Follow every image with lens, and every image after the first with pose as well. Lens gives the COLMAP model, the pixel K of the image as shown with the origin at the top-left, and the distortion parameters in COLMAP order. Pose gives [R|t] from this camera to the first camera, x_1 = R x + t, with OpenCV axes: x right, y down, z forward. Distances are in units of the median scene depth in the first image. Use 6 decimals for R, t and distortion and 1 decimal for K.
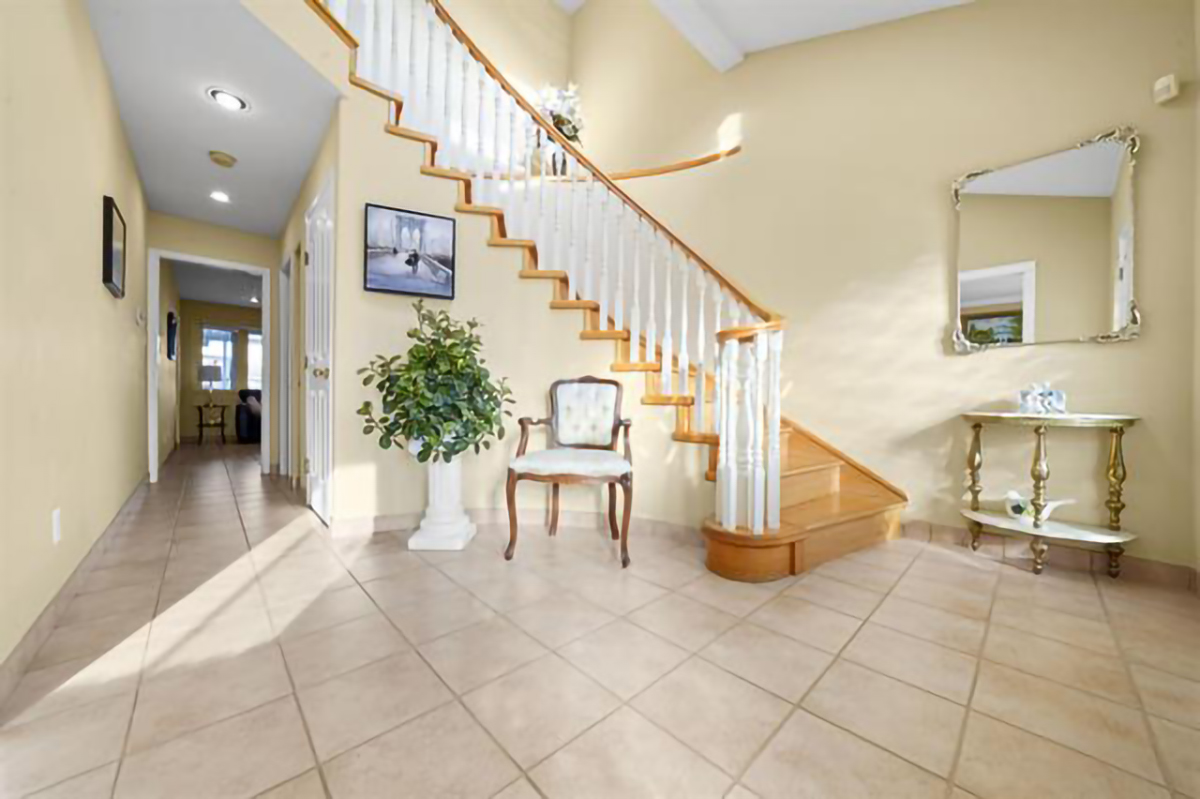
lens RADIAL K [[426.2, 0, 600.0], [0, 426.2, 399.5], [0, 0, 1]] dist [-0.002162, -0.000129]
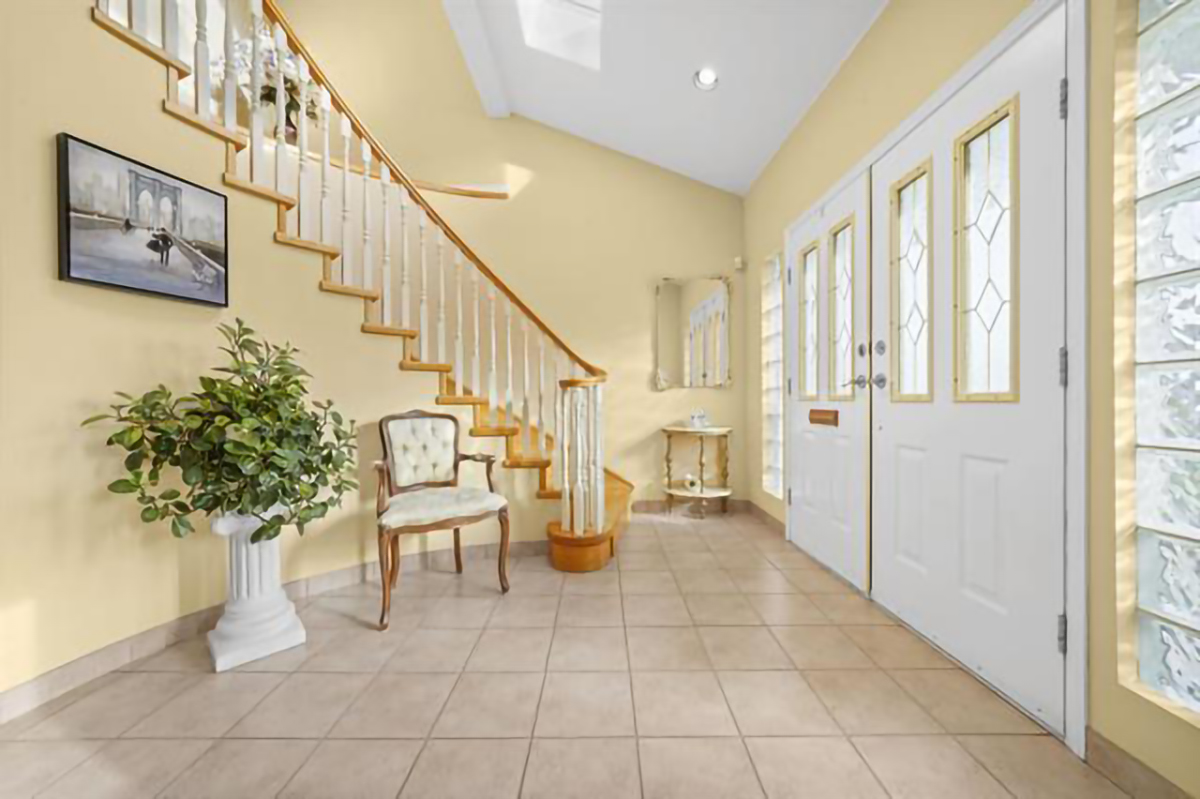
lens RADIAL K [[442.7, 0, 600.0], [0, 442.7, 399.5], [0, 0, 1]] dist [-0.000347, -0.000080]
pose [[0.683496, -0.013691, 0.729826, -0.495100], [0.006041, 0.999896, 0.013100, -0.094818], [-0.729930, -0.004545, 0.683507, 0.036641]]
